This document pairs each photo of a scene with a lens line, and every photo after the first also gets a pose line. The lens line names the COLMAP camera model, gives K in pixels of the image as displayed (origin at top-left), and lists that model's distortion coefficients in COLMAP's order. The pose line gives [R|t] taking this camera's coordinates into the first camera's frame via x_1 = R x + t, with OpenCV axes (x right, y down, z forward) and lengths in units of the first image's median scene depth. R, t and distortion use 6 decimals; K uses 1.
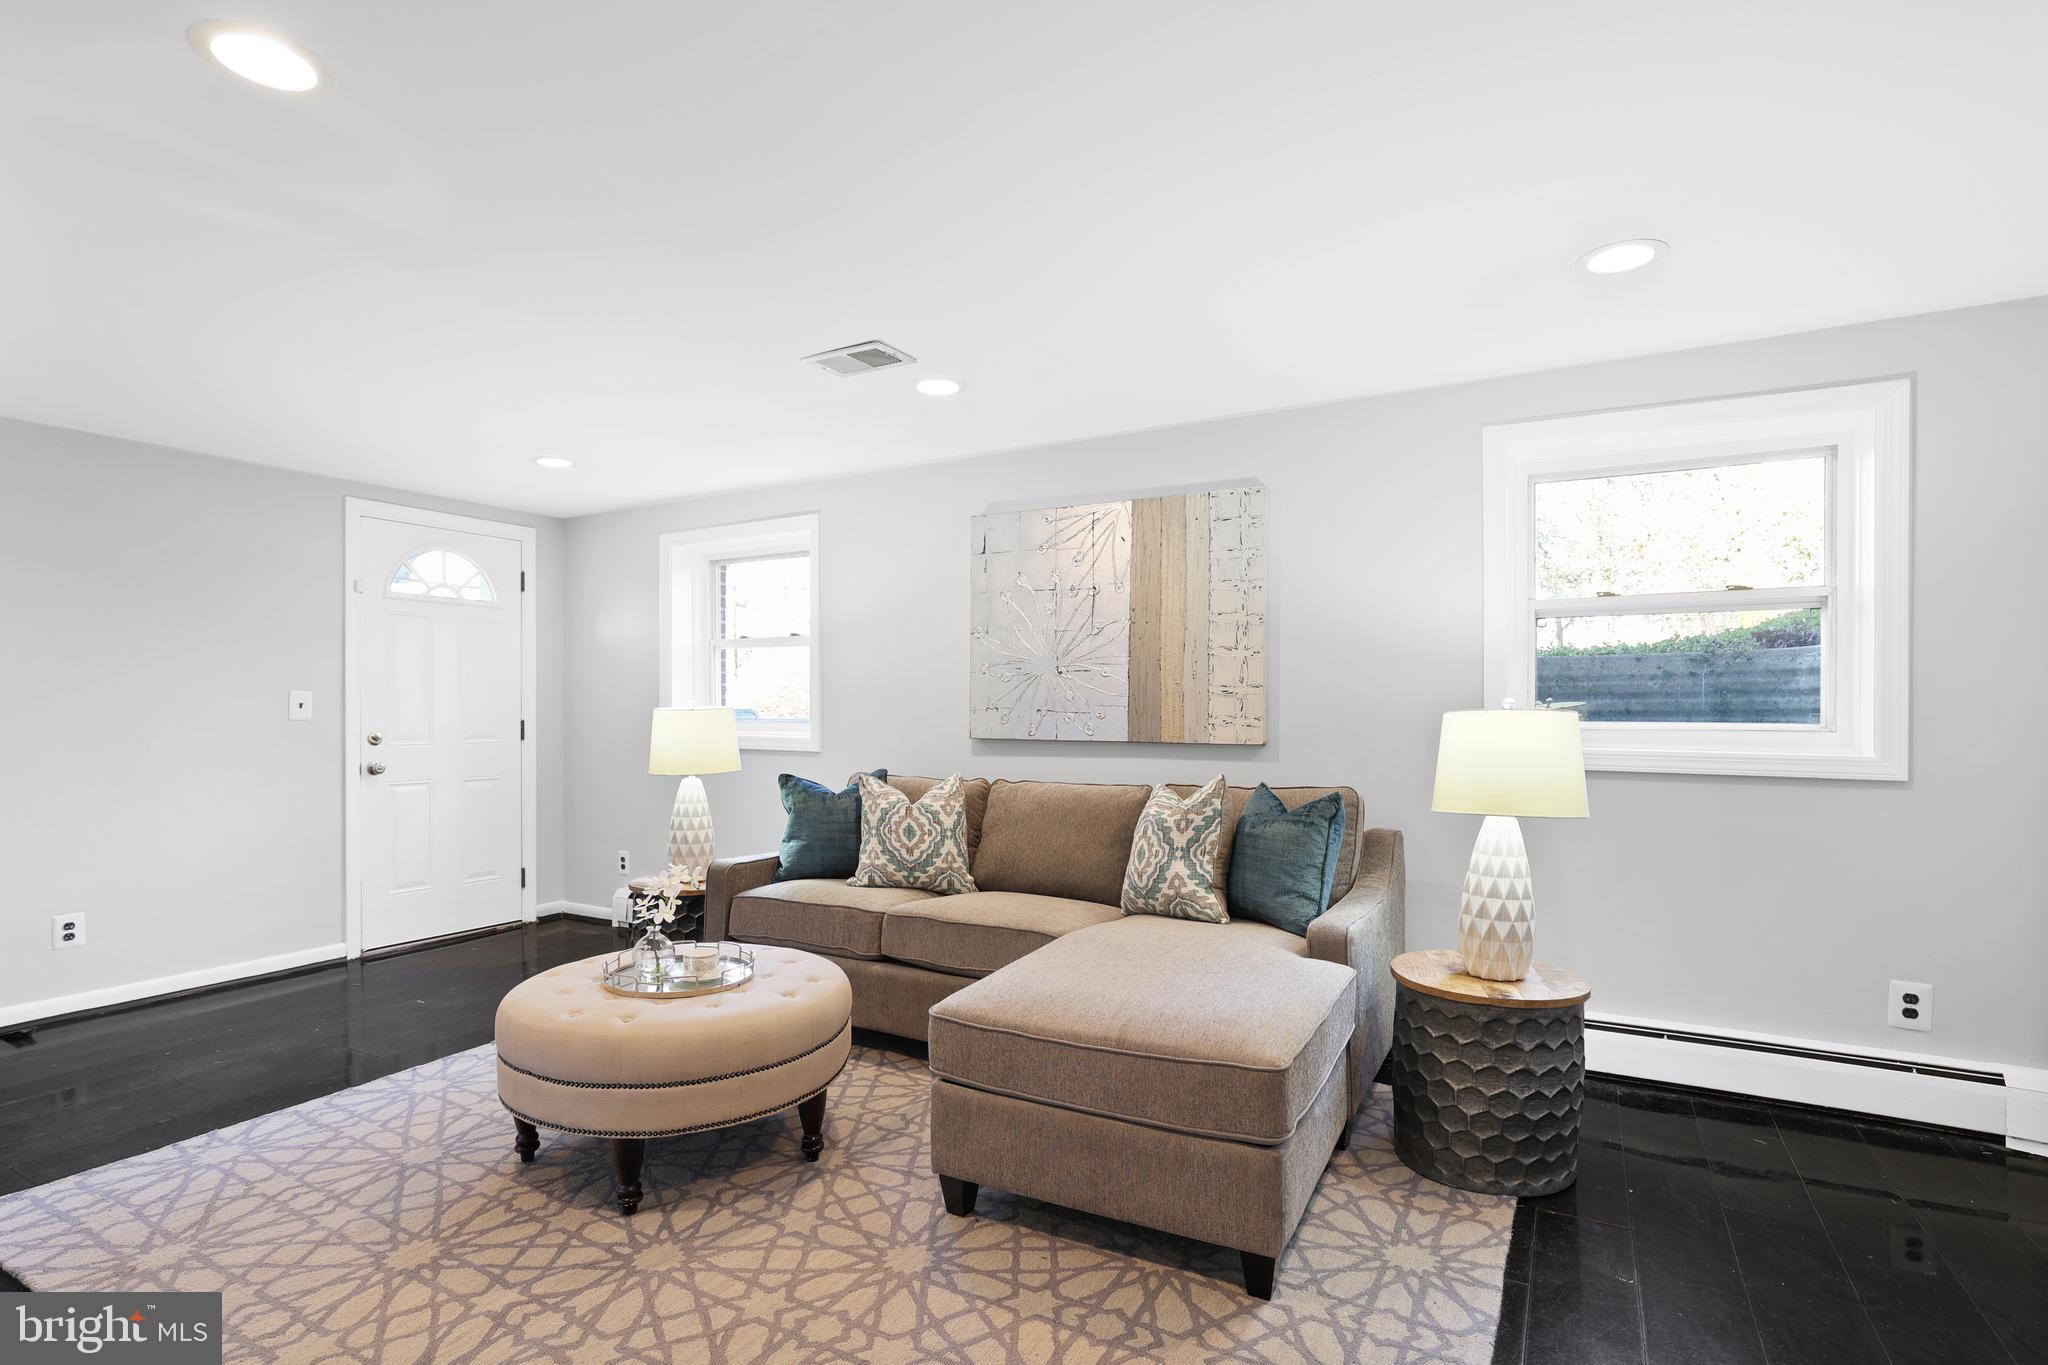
lens RADIAL K [[981.1, 0, 1021.7], [0, 981.1, 698.7], [0, 0, 1]] dist [-0.009560, 0.000232]
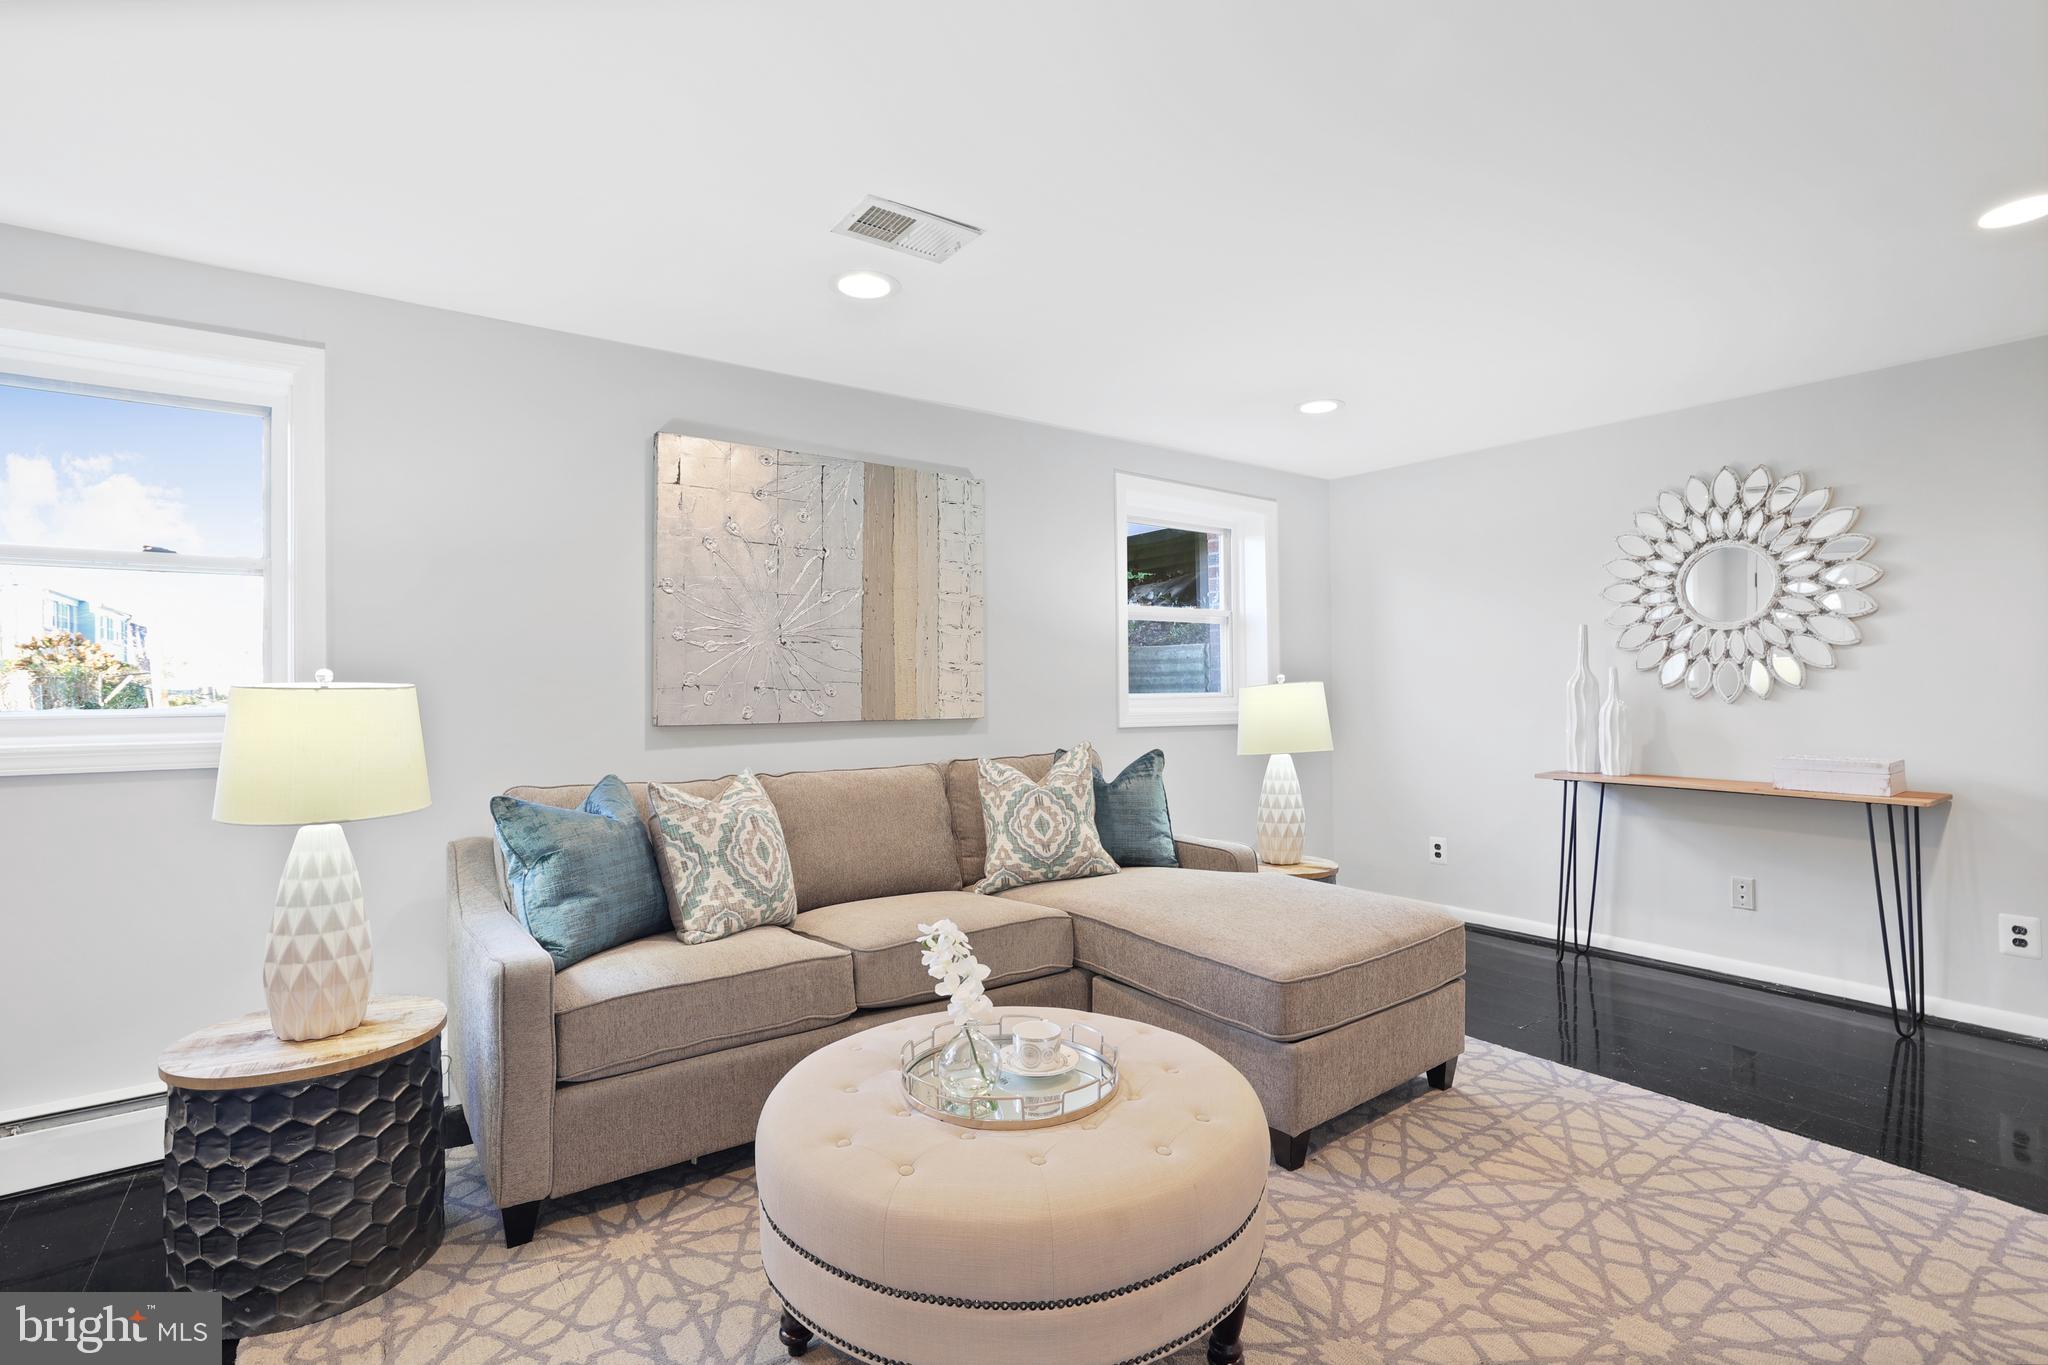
lens RADIAL K [[942.4, 0, 1025.6], [0, 942.4, 674.6], [0, 0, 1]] dist [-0.012364, 0.004379]
pose [[0.417738, 0.011671, 0.908493, -0.853818], [0.001864, 0.999904, -0.013703, 0.016636], [-0.908566, 0.007417, 0.417676, 0.660166]]
